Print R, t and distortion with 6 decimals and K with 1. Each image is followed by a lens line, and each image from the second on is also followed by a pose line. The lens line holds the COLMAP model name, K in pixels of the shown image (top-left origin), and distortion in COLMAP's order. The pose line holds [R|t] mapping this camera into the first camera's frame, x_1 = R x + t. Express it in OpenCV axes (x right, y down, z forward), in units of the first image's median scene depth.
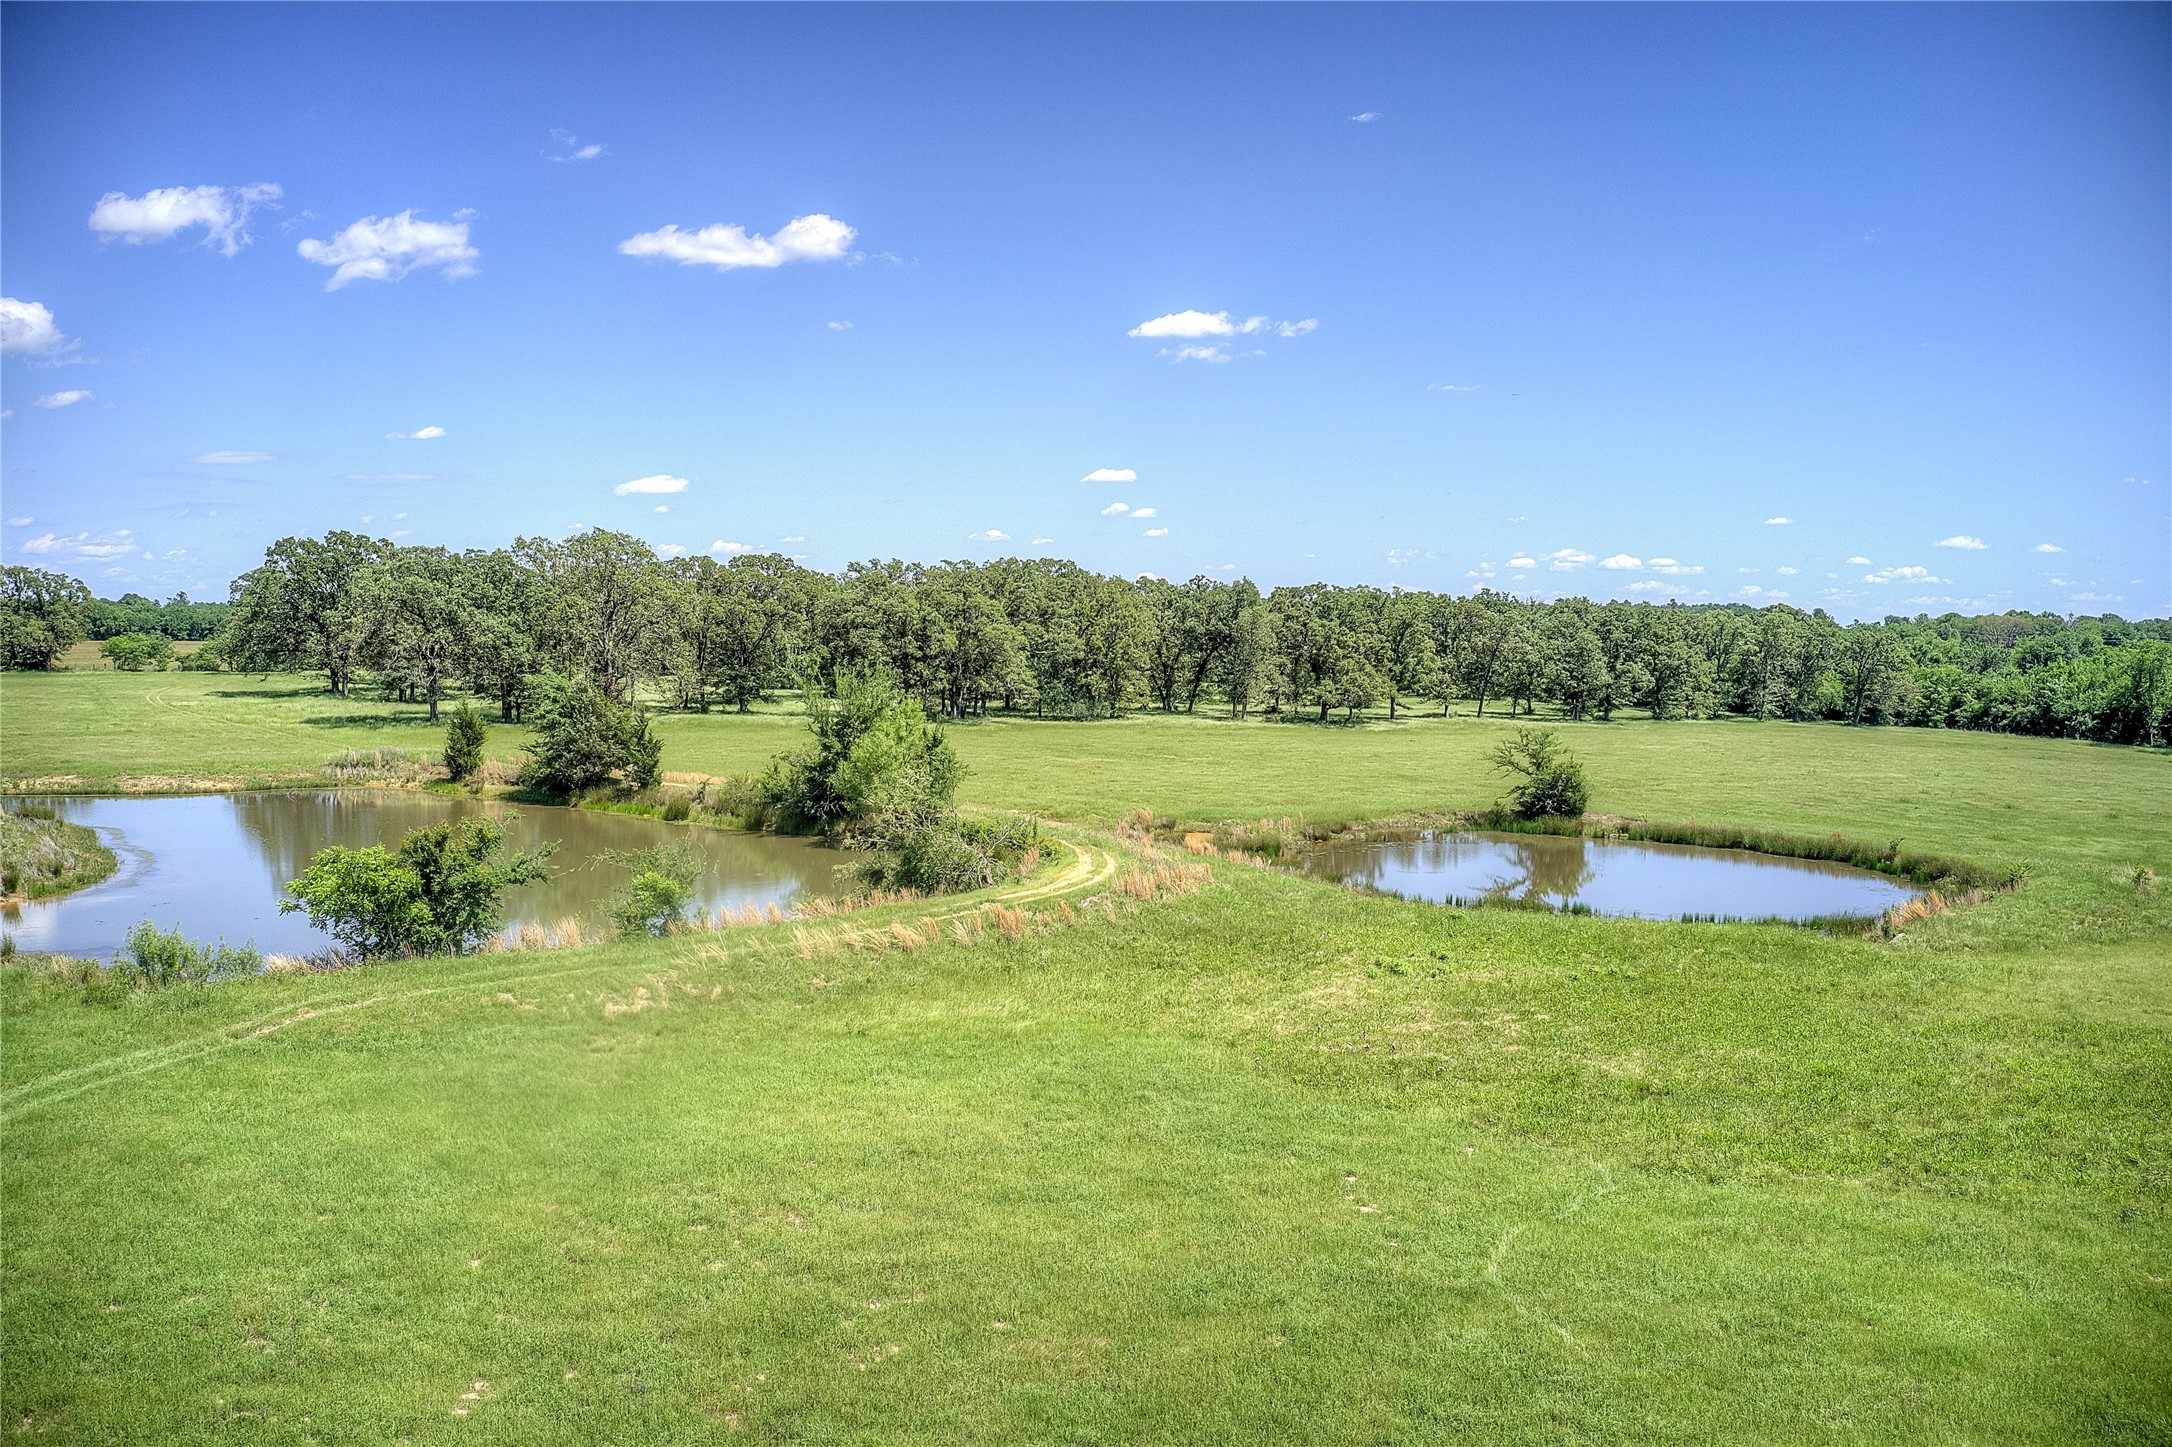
lens RADIAL K [[1710.2, 0, 1070.3], [0, 1710.2, 719.3], [0, 0, 1]] dist [-0.186061, 0.032952]
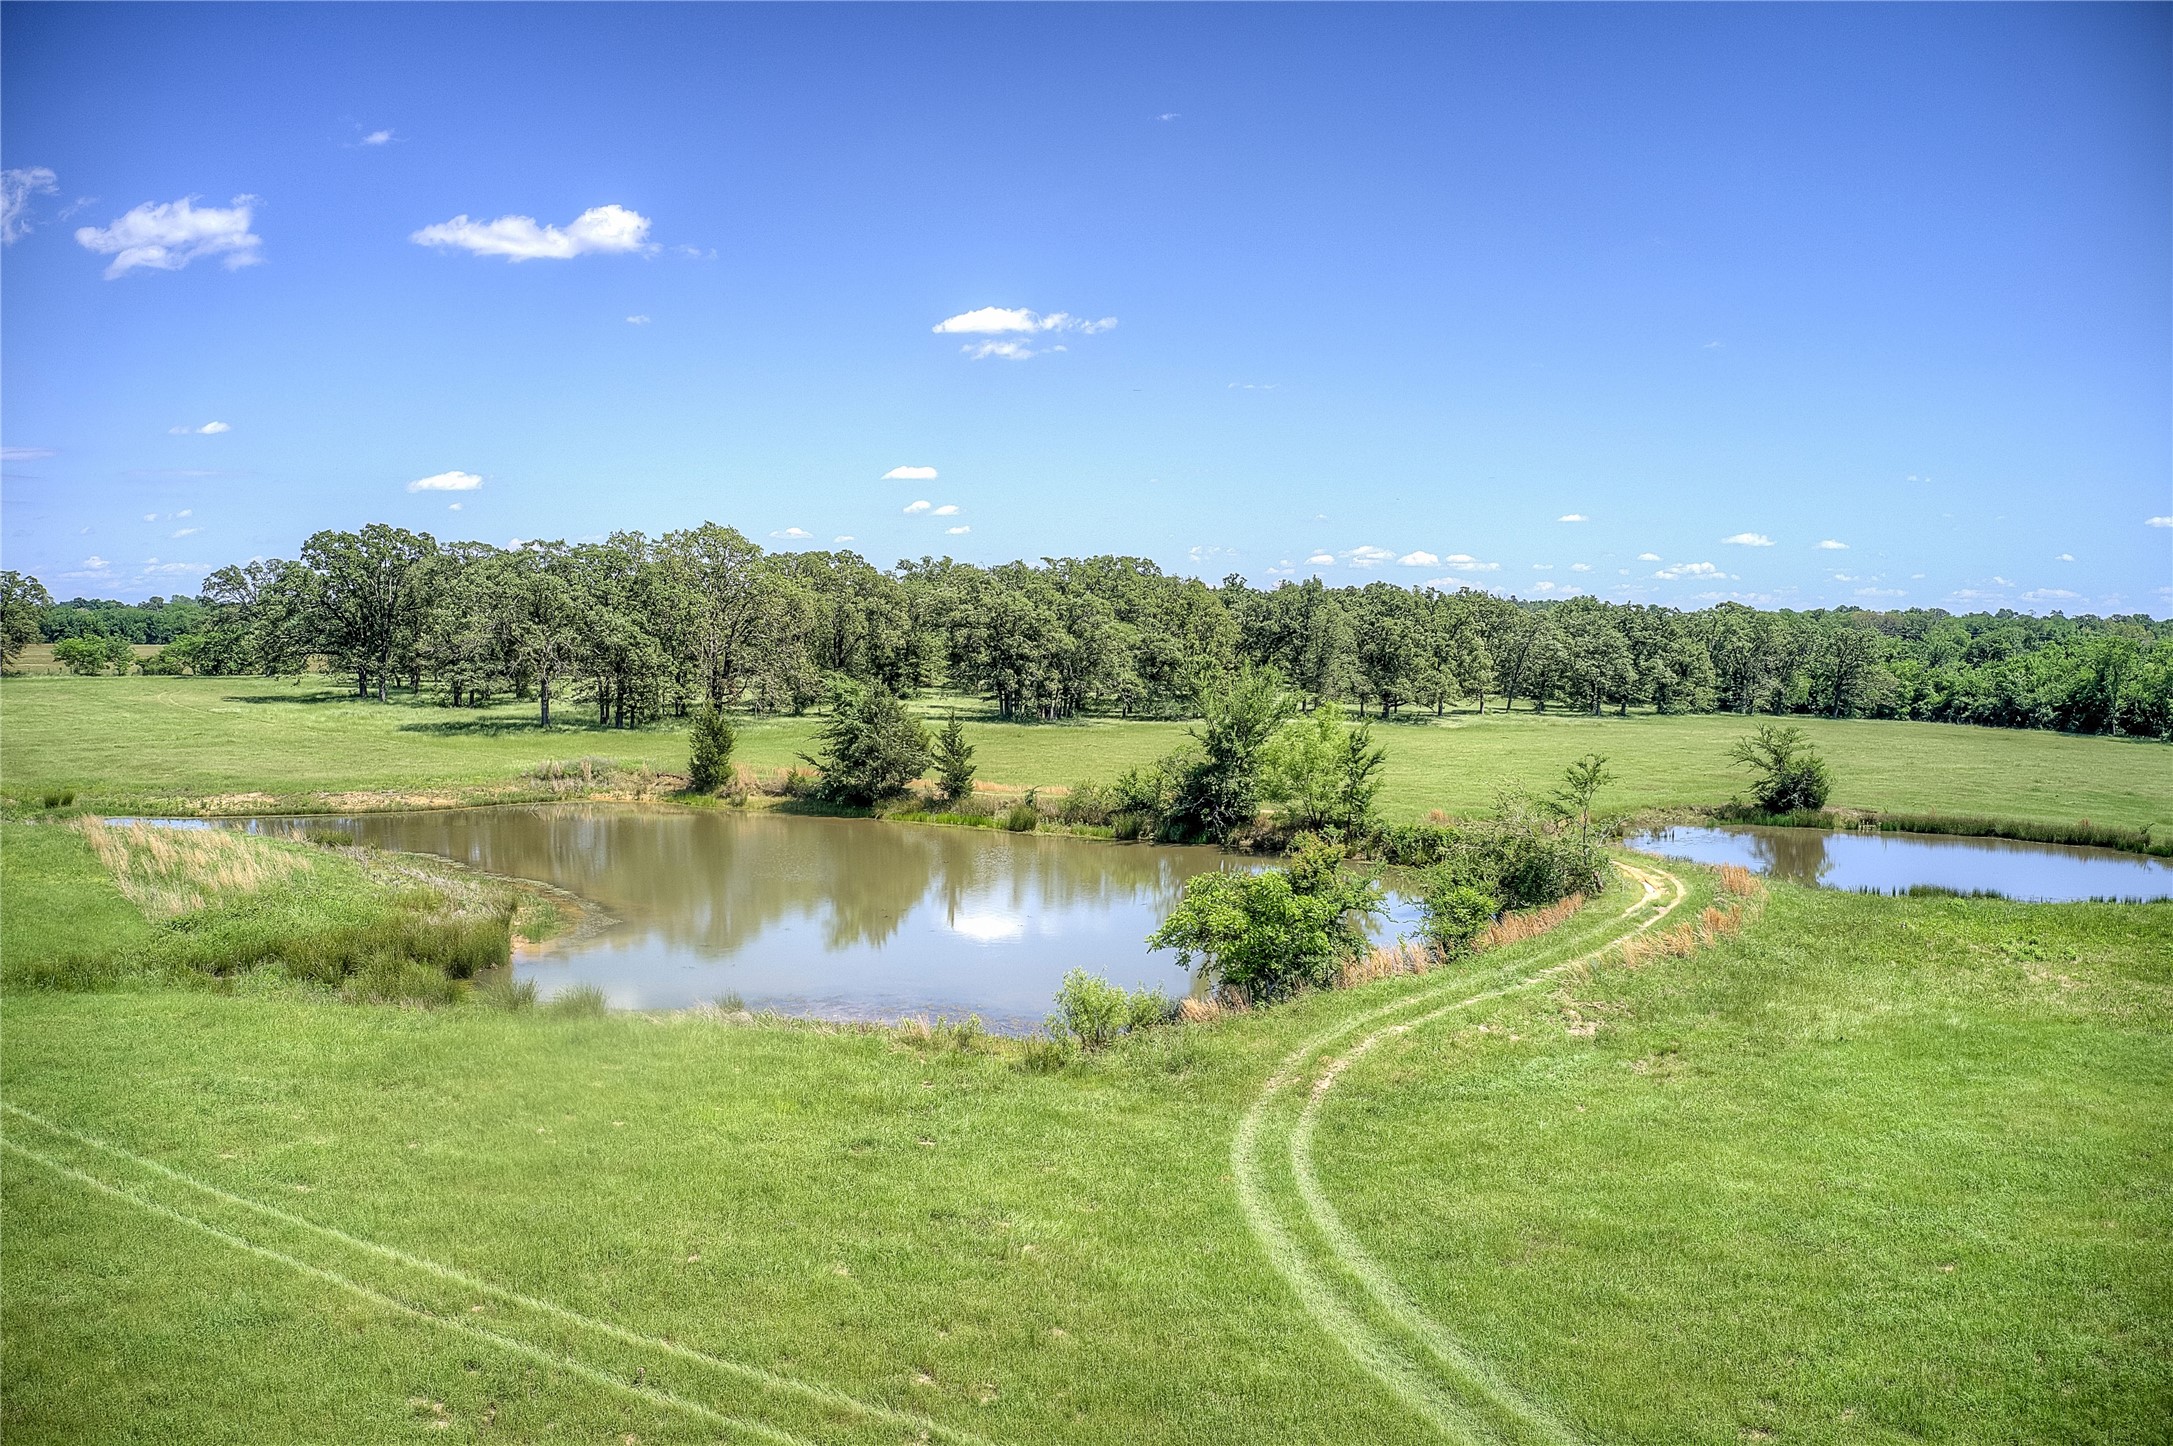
lens RADIAL K [[1711.0, 0, 1070.8], [0, 1711.0, 718.8], [0, 0, 1]] dist [-0.186061, 0.032952]
pose [[0.993188, -0.008411, 0.116223, -0.271379], [0.008265, 0.999964, 0.001736, -0.003818], [-0.116234, -0.000763, 0.993222, 0.037237]]
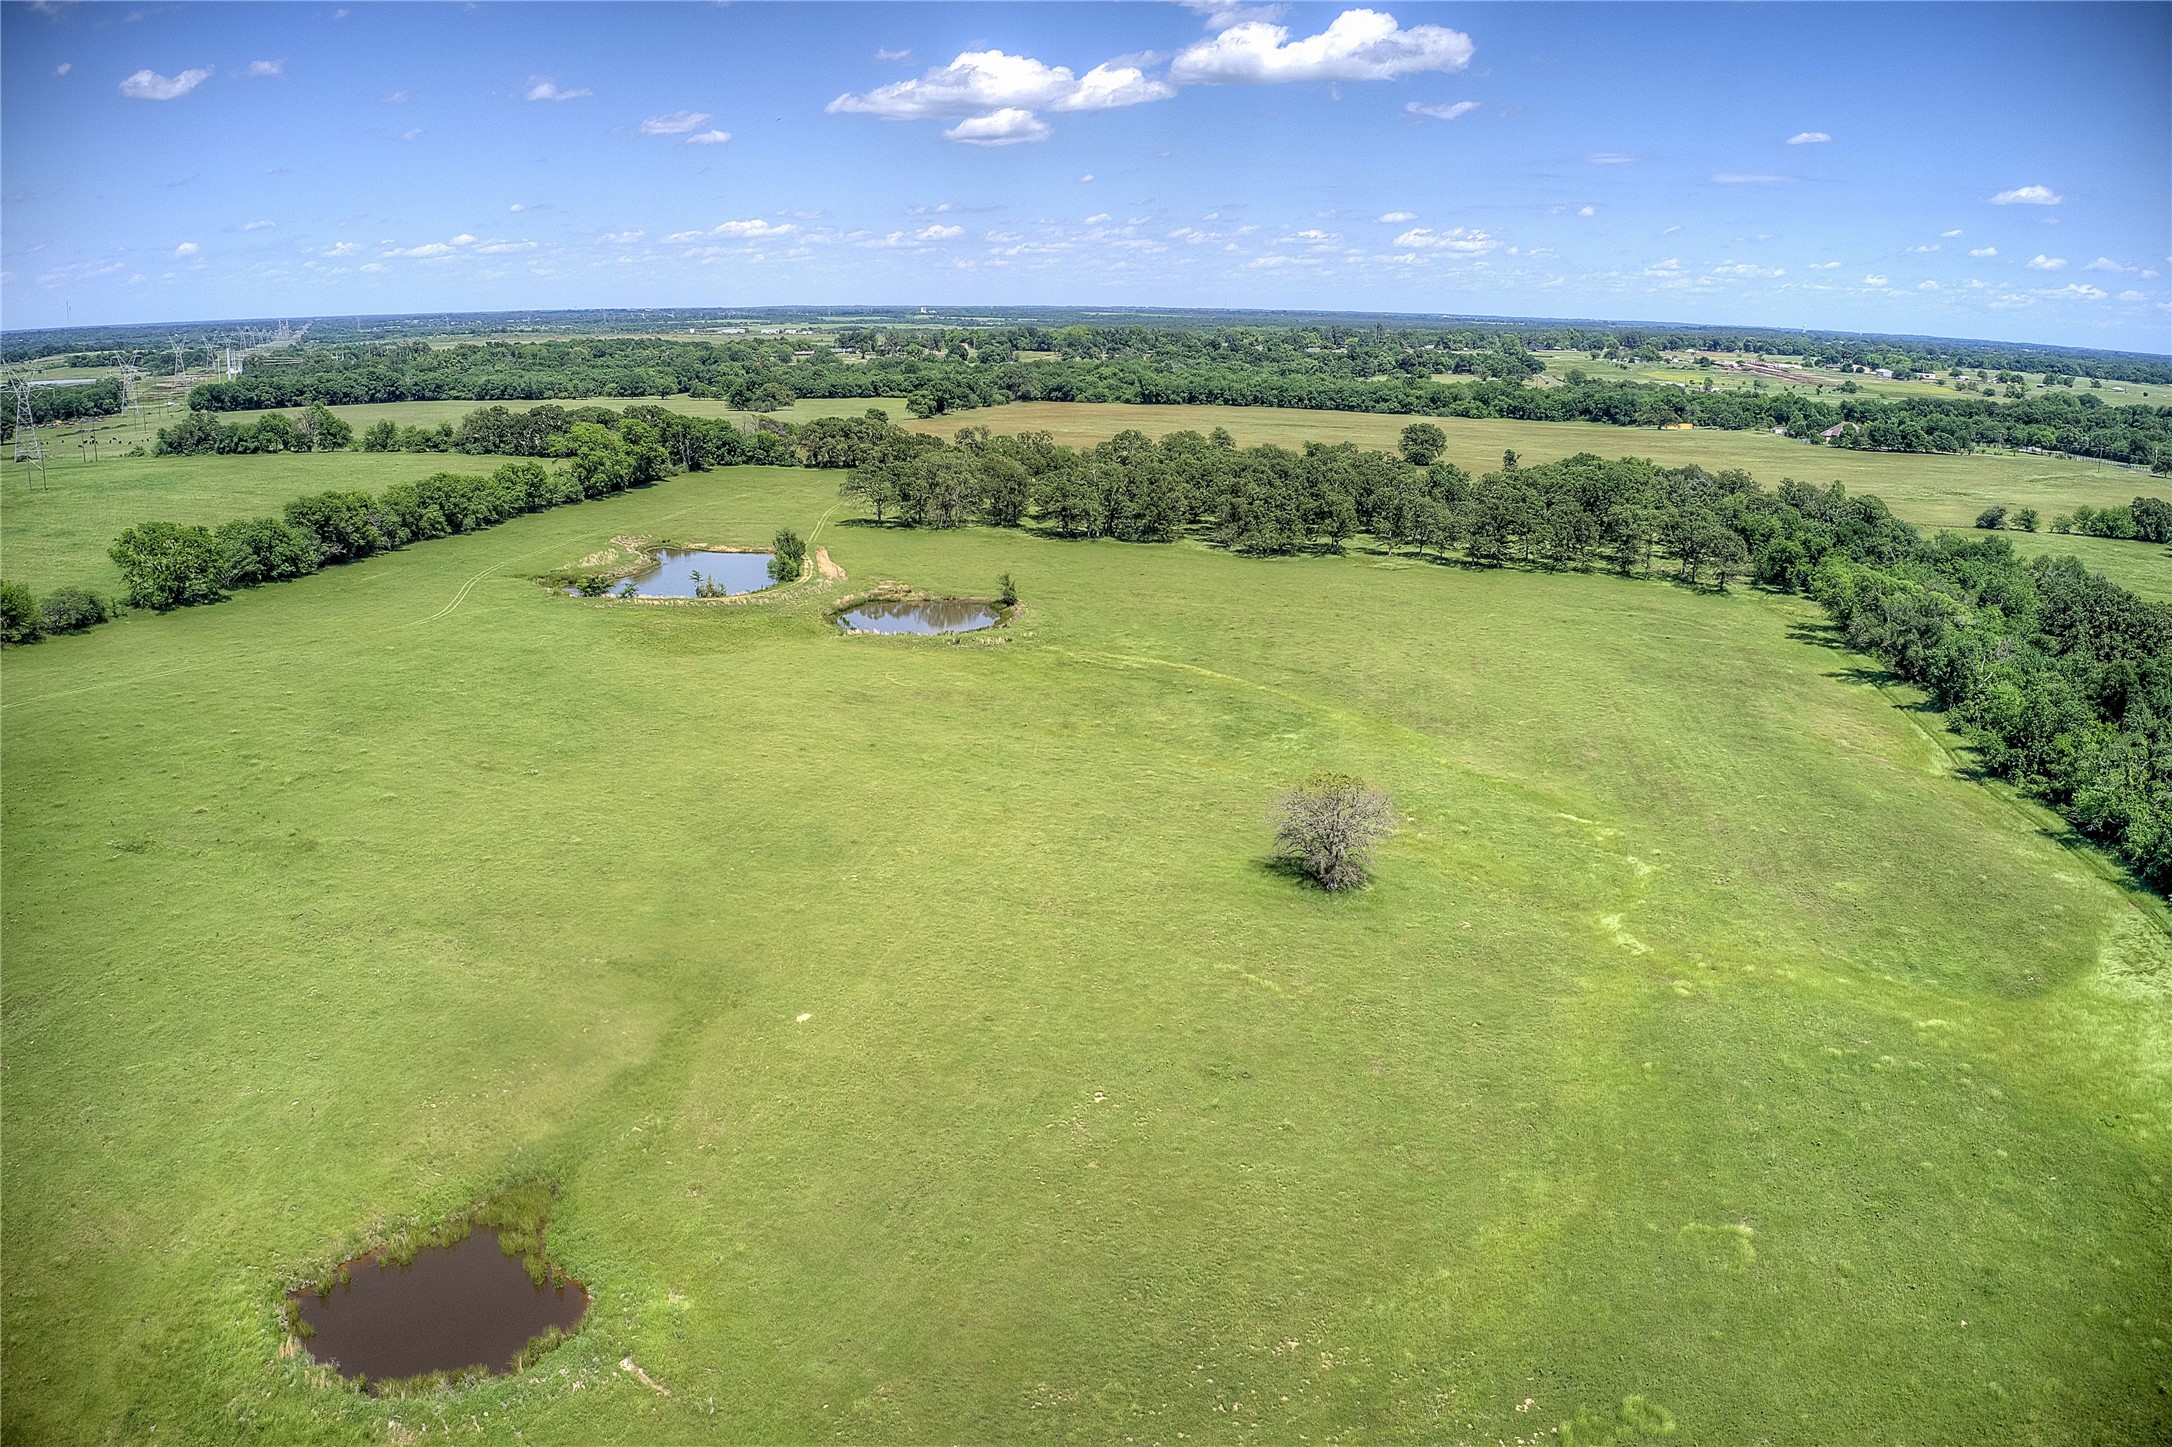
lens RADIAL K [[1710.2, 0, 1070.3], [0, 1710.2, 719.3], [0, 0, 1]] dist [-0.186061, 0.032952]
pose [[0.712506, 0.169947, -0.680774, 2.442590], [-0.045731, 0.979410, 0.196636, -0.338605], [0.700174, -0.108972, 0.705607, -1.063951]]
